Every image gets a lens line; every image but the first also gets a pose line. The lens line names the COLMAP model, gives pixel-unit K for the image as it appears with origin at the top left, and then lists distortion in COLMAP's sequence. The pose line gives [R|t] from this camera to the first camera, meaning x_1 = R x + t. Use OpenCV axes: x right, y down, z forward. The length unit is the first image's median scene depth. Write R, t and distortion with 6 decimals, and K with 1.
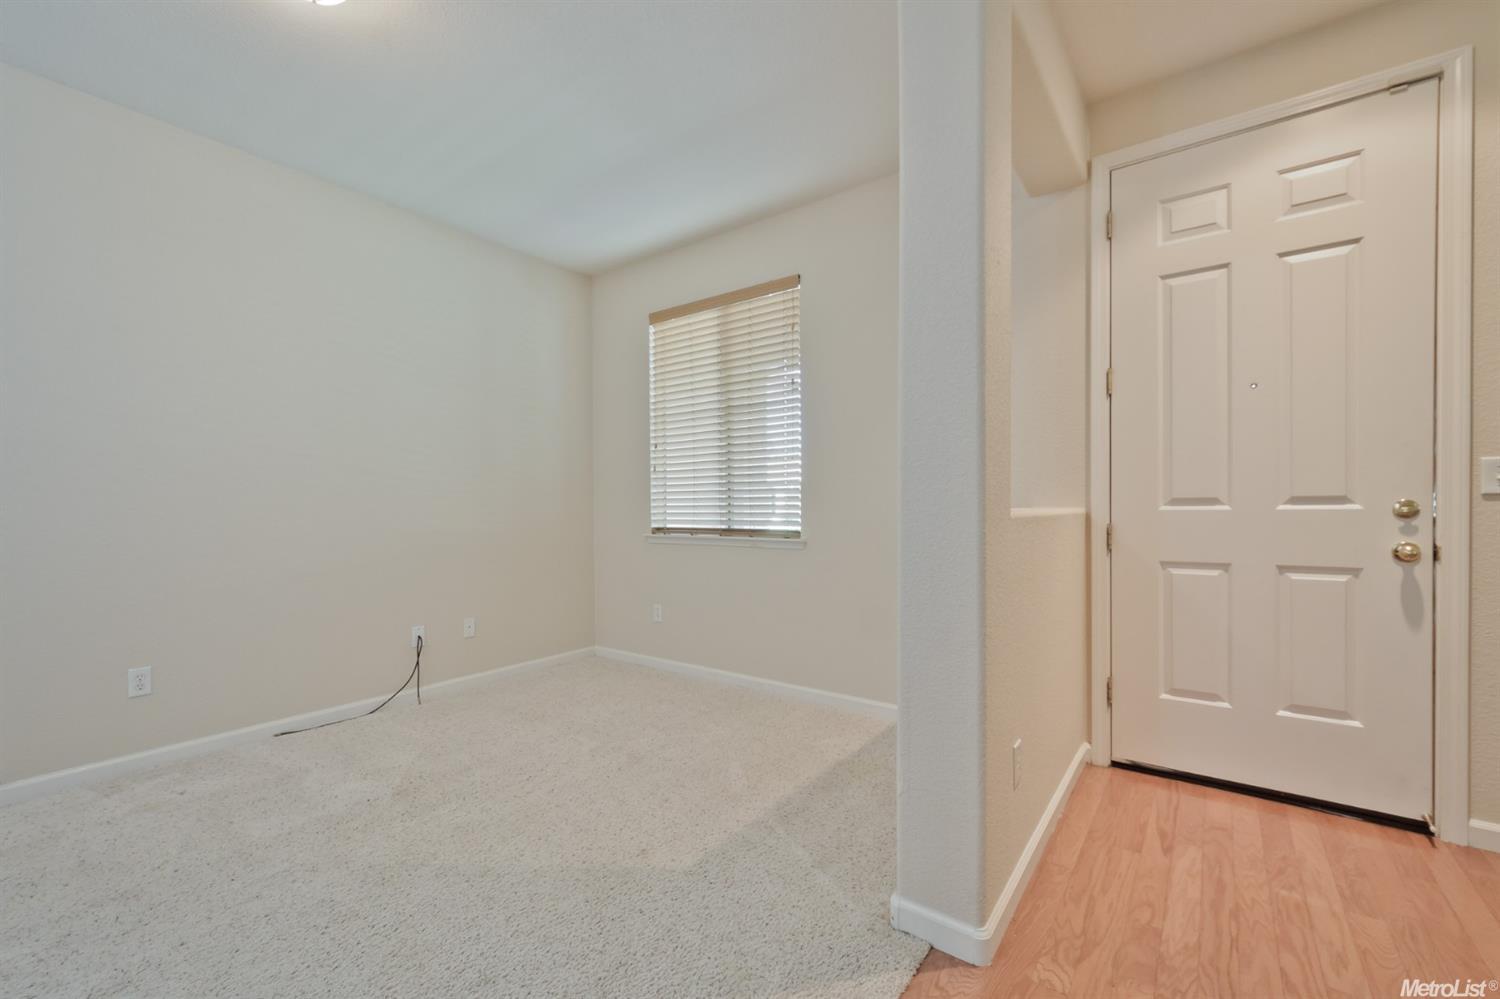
lens RADIAL K [[622.4, 0, 759.4], [0, 622.4, 510.7], [0, 0, 1]] dist [0.003917, 0.000613]
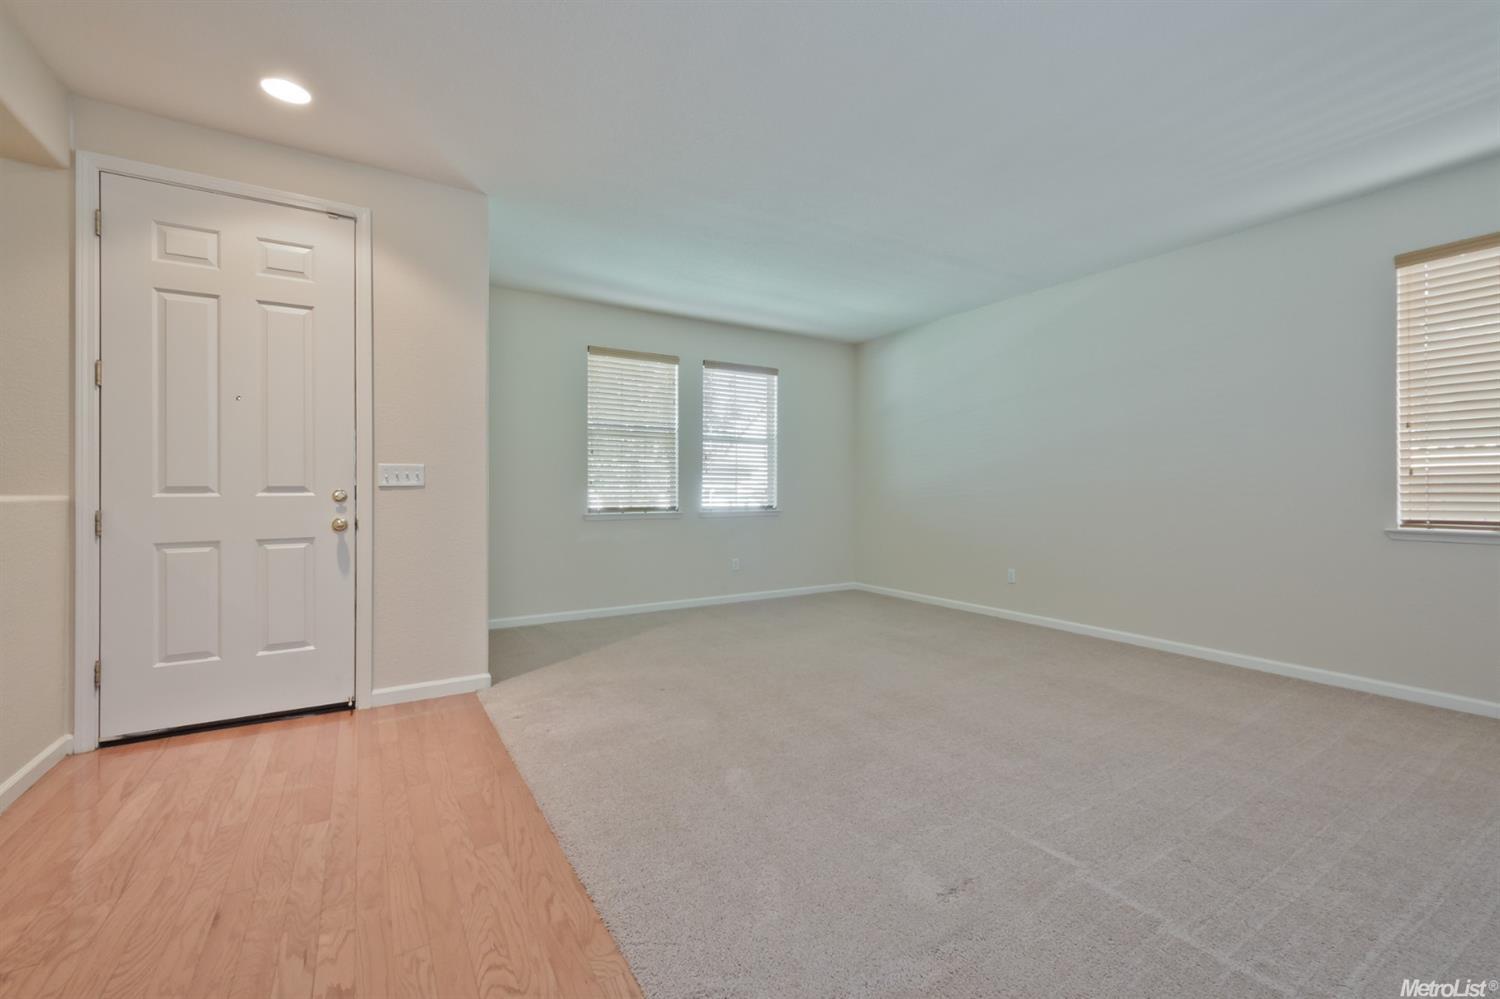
lens RADIAL K [[622.4, 0, 746.8], [0, 622.4, 485.4], [0, 0, 1]] dist [0.003917, 0.000613]
pose [[0.393158, 0.013440, 0.919372, 0.038009], [0.006627, 0.999826, -0.017450, 0.004986], [-0.919447, 0.012953, 0.393001, -0.443766]]
